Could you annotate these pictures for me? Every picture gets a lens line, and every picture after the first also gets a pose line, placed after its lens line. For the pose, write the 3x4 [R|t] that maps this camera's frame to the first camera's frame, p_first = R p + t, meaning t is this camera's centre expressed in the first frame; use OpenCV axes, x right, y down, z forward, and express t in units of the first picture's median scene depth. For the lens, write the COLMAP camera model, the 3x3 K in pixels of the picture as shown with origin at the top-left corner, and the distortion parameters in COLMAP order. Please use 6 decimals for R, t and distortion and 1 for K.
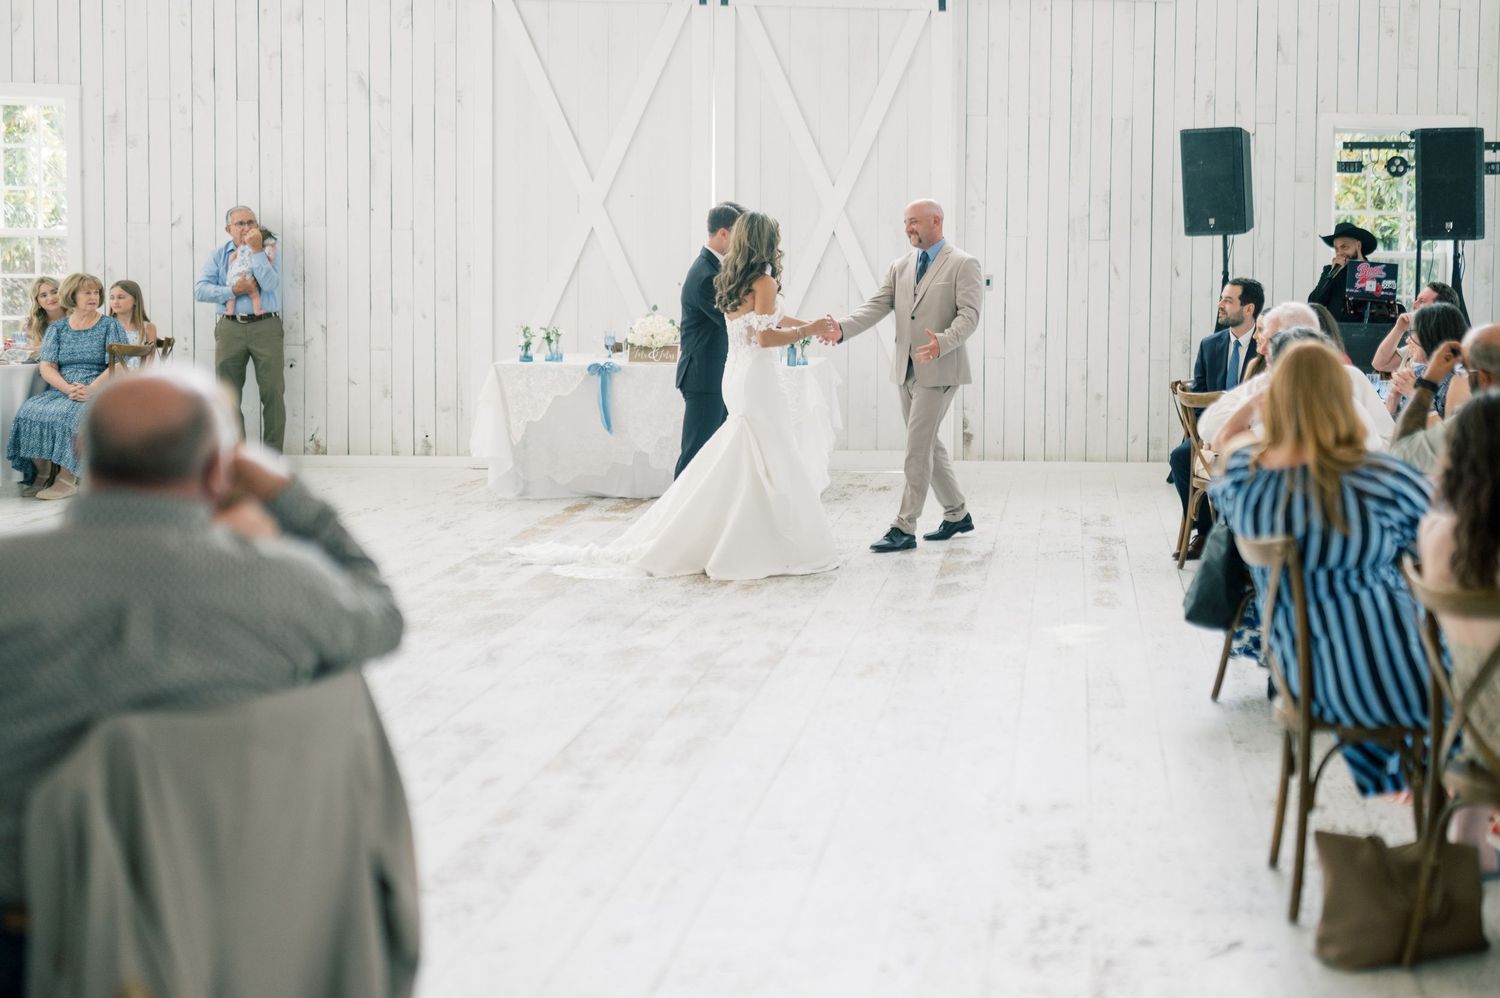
lens RADIAL K [[2241.1, 0, 750.3], [0, 2241.1, 336.1], [0, 0, 1]] dist [-0.347178, 0.044924]
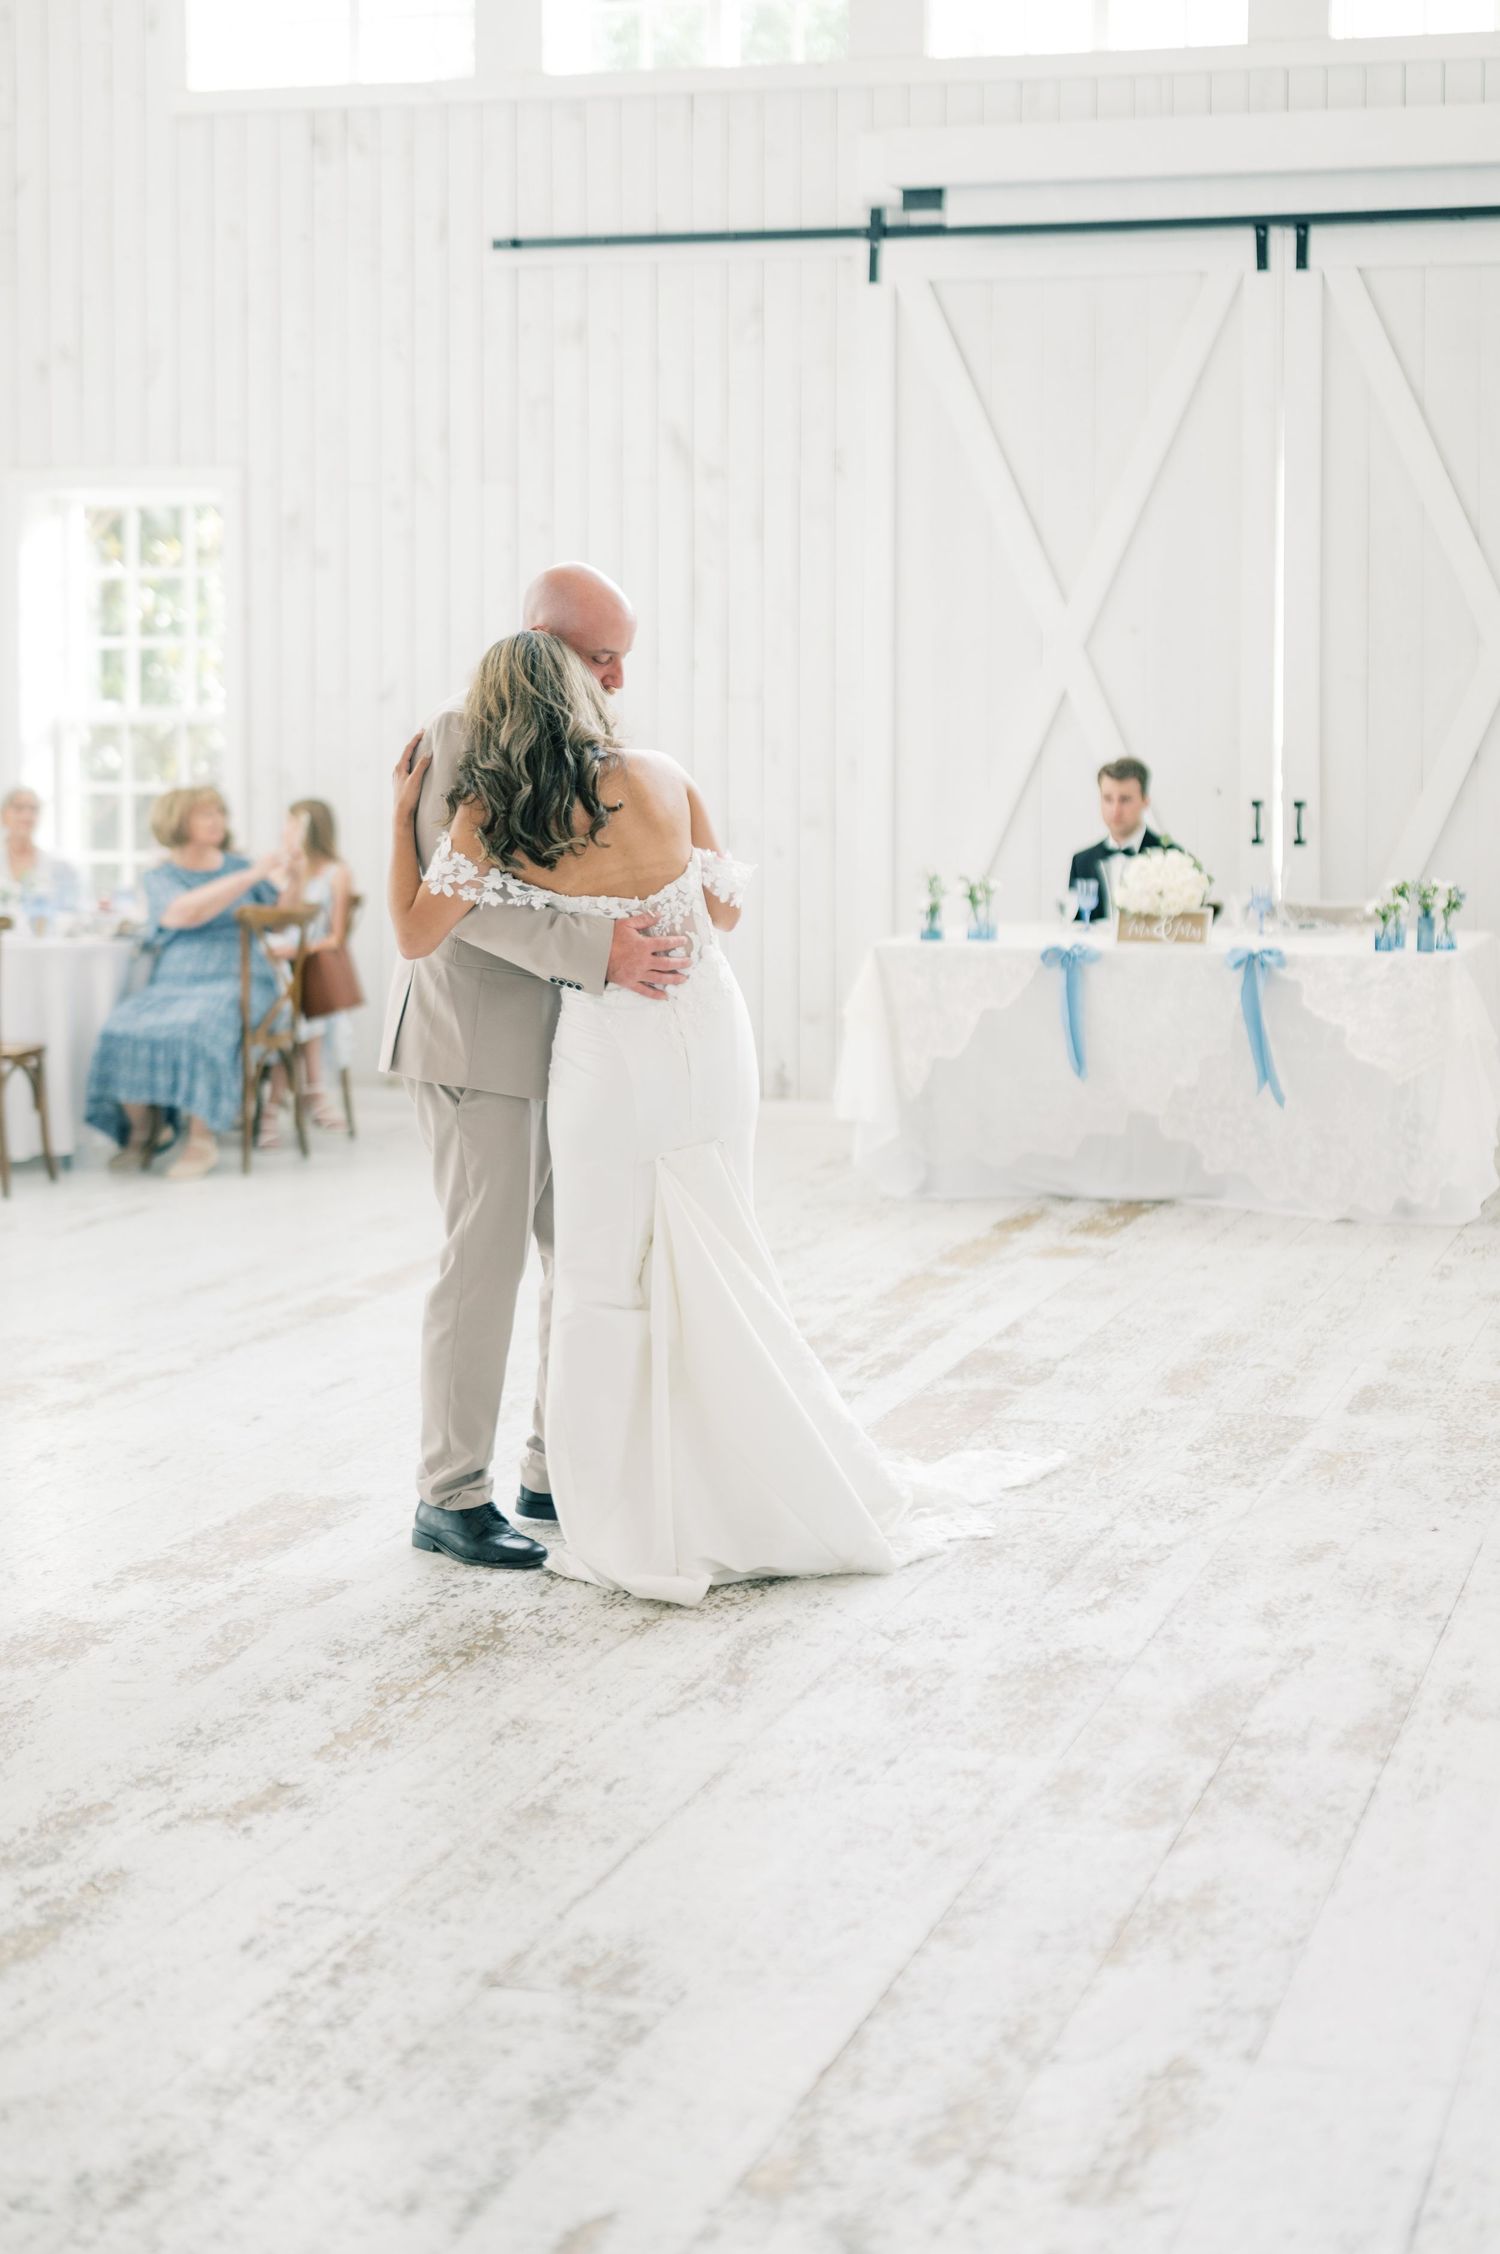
lens RADIAL K [[3235.9, 0, 982.1], [0, 3235.9, 964.8], [0, 0, 1]] dist [-0.040841, 0.000953]
pose [[0.992942, -0.011143, -0.118077, 0.005589], [0.015013, 0.999377, 0.031936, -0.009799], [0.117648, -0.033483, 0.992491, 0.280974]]
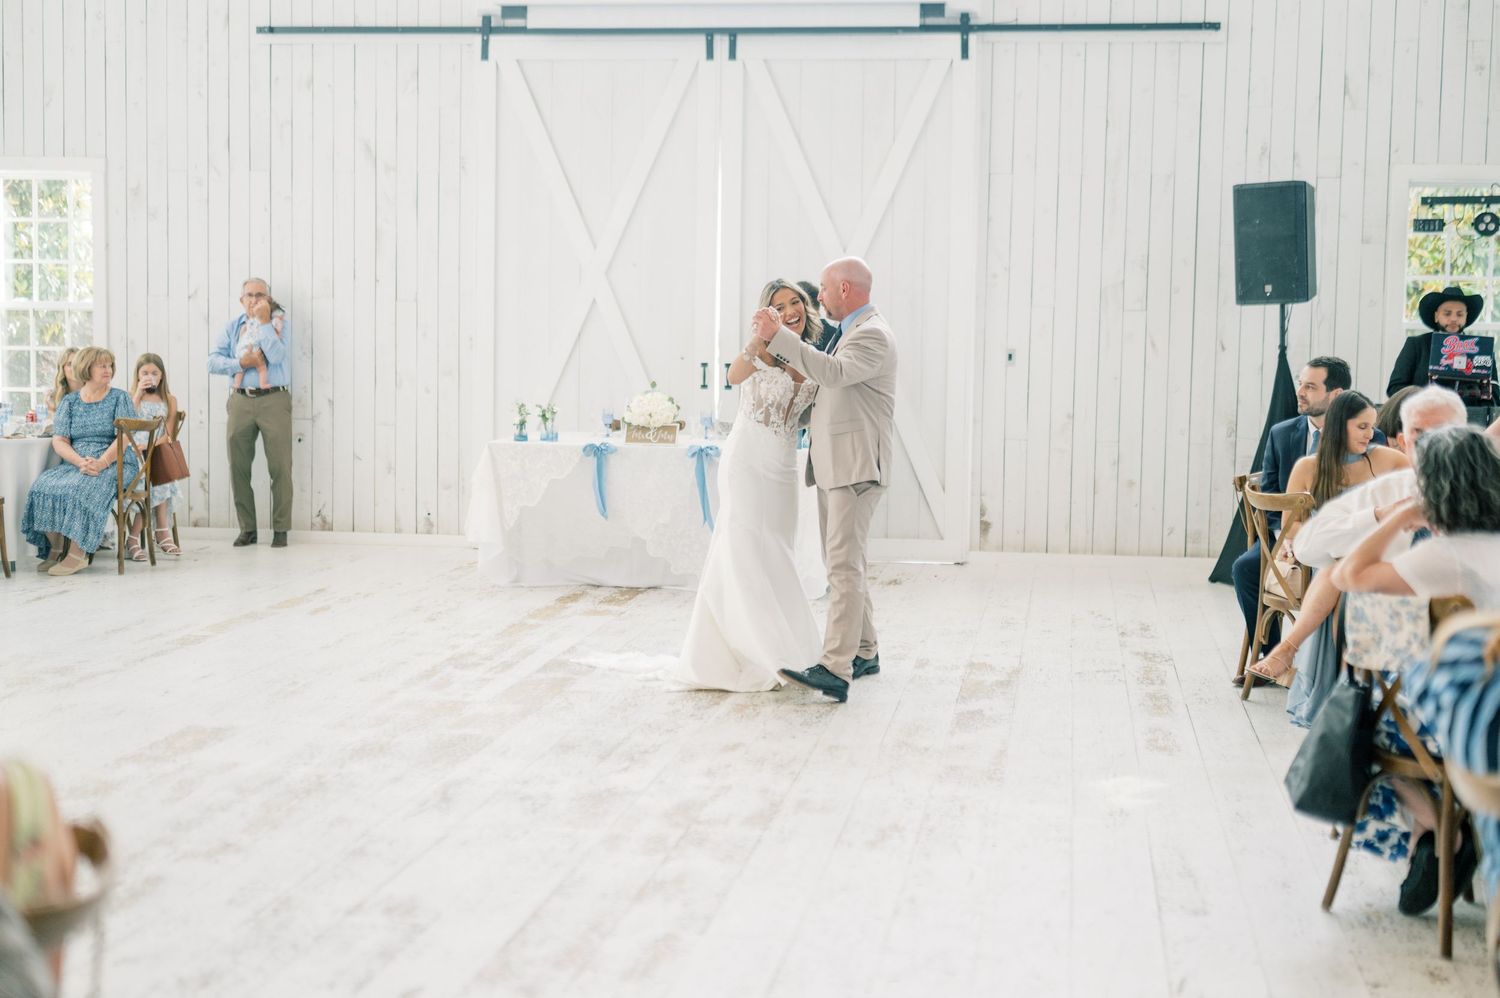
lens RADIAL K [[2029.9, 0, 747.6], [0, 2029.9, 583.4], [0, 0, 1]] dist [-0.055923, -0.010617]
pose [[0.999934, -0.002928, -0.011143, 0.008339], [0.003929, 0.995855, 0.090873, -0.008249], [0.010830, -0.090911, 0.995800, 0.164854]]
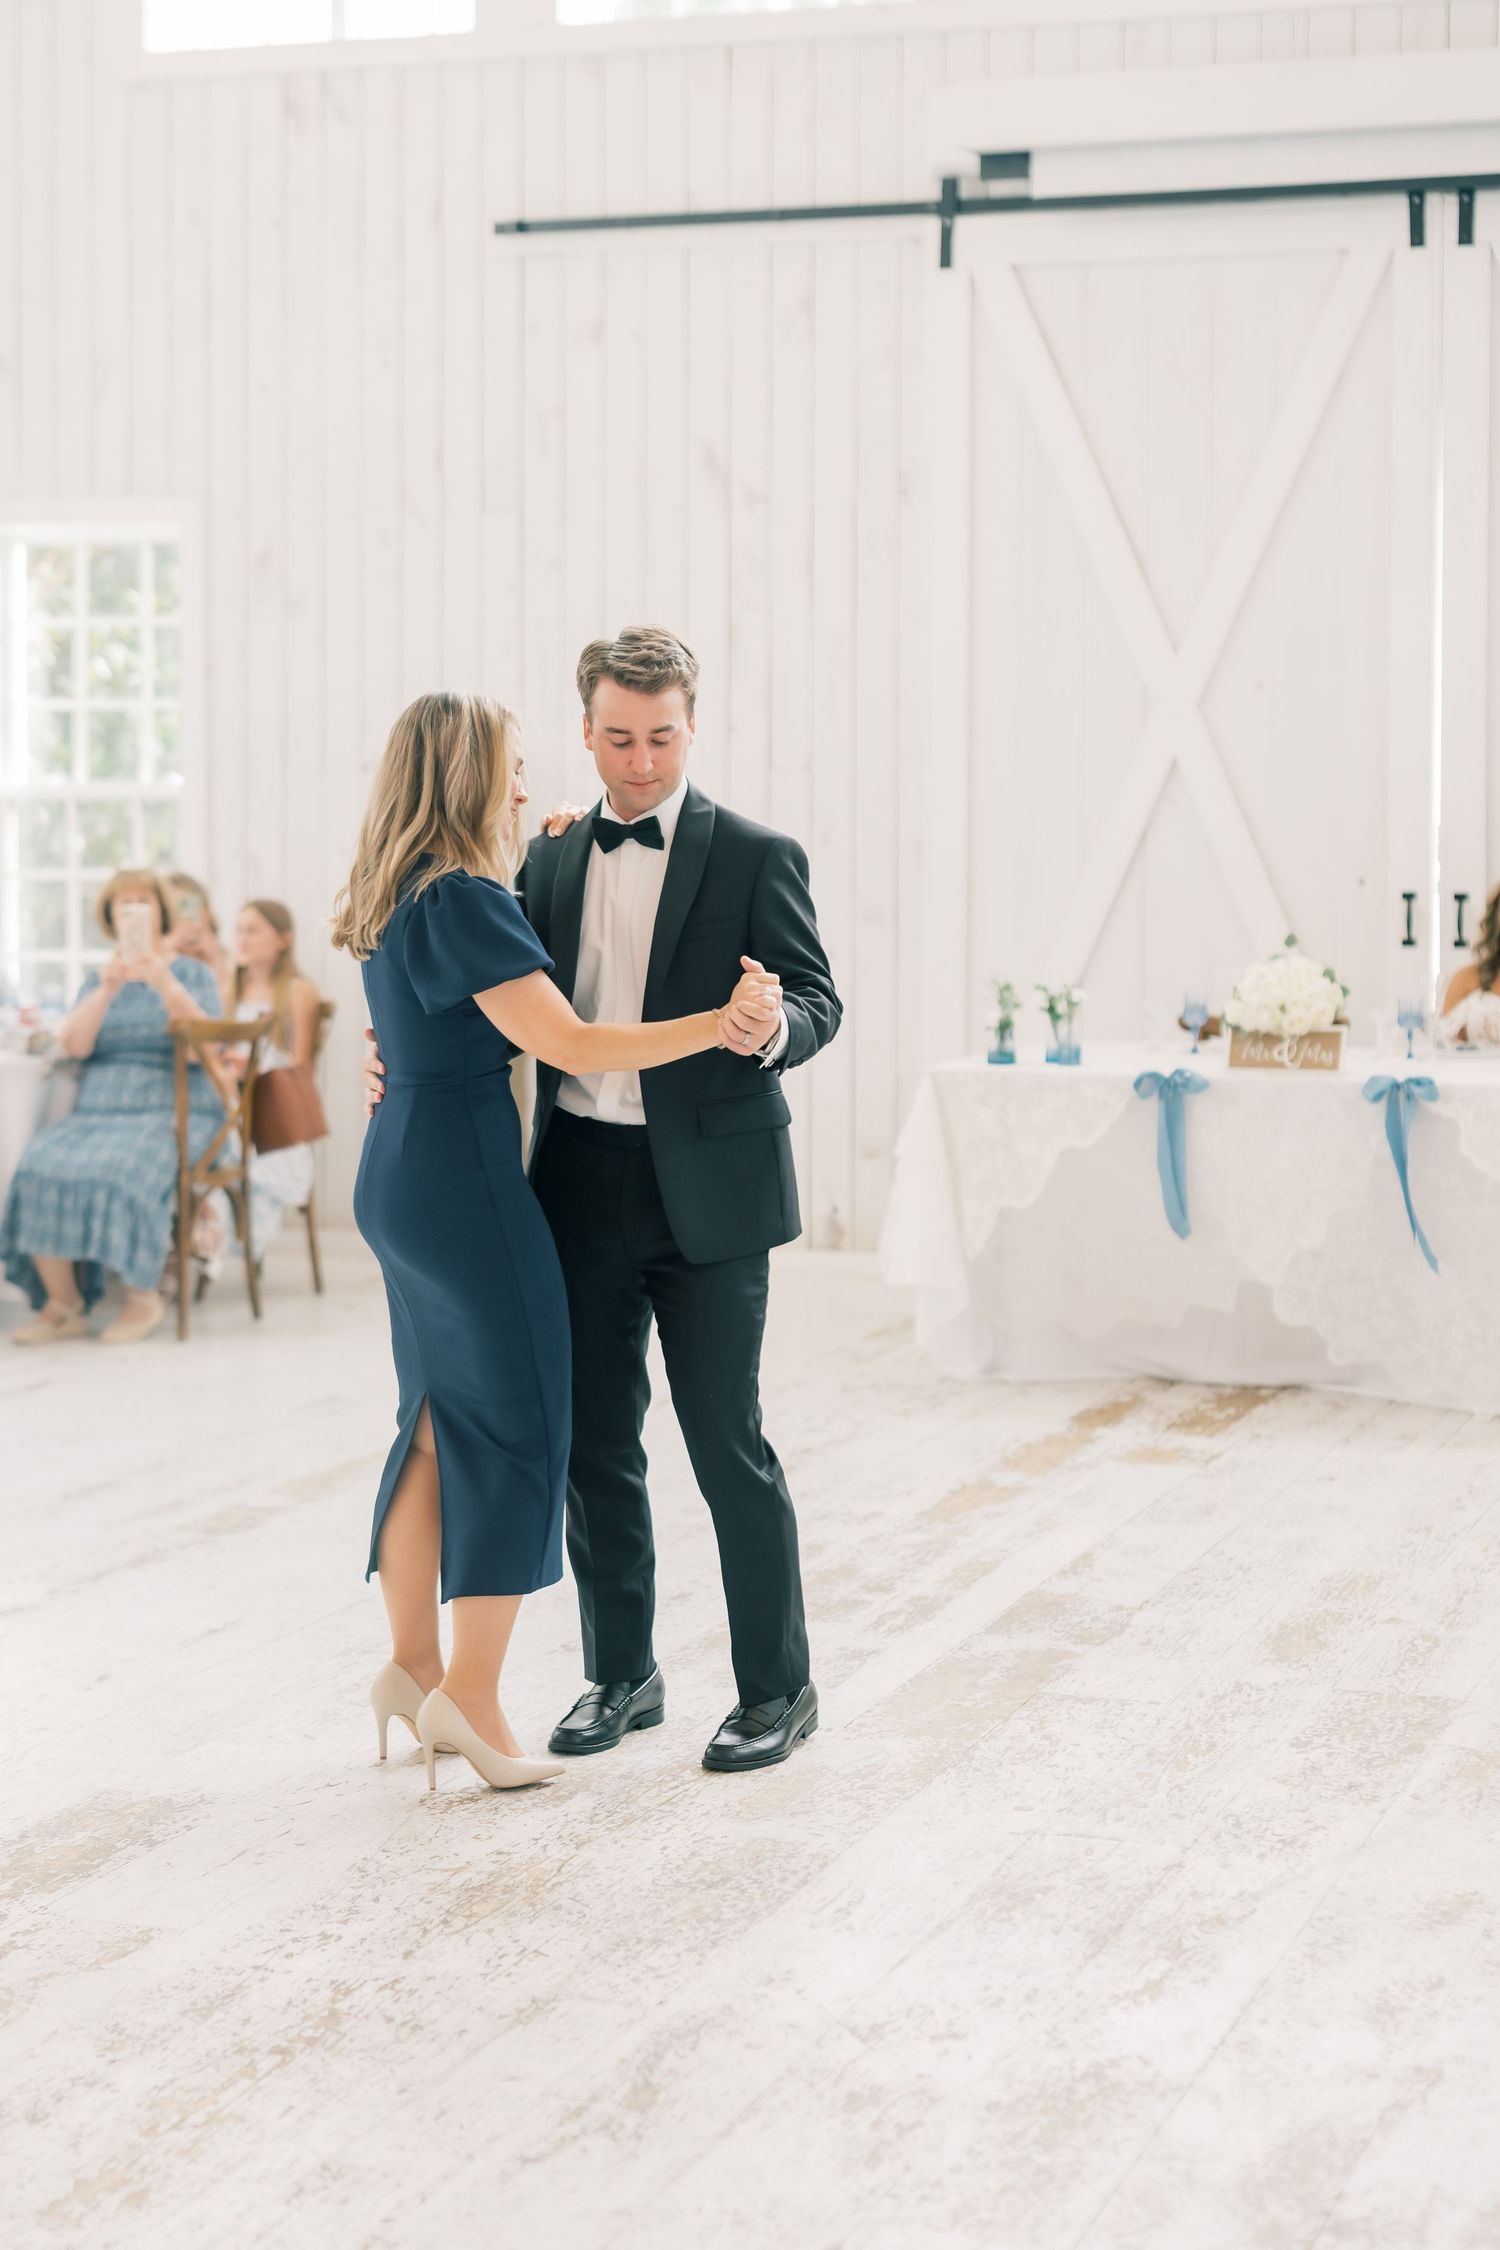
lens RADIAL K [[3633.0, 0, 869.7], [0, 3633.0, 1025.2], [0, 0, 1]] dist [-0.029370, -0.003025]
pose [[0.982532, -0.008671, -0.185891, 0.009346], [0.012160, 0.999770, 0.017640, -0.011815], [0.185695, -0.019593, 0.982412, 0.363160]]
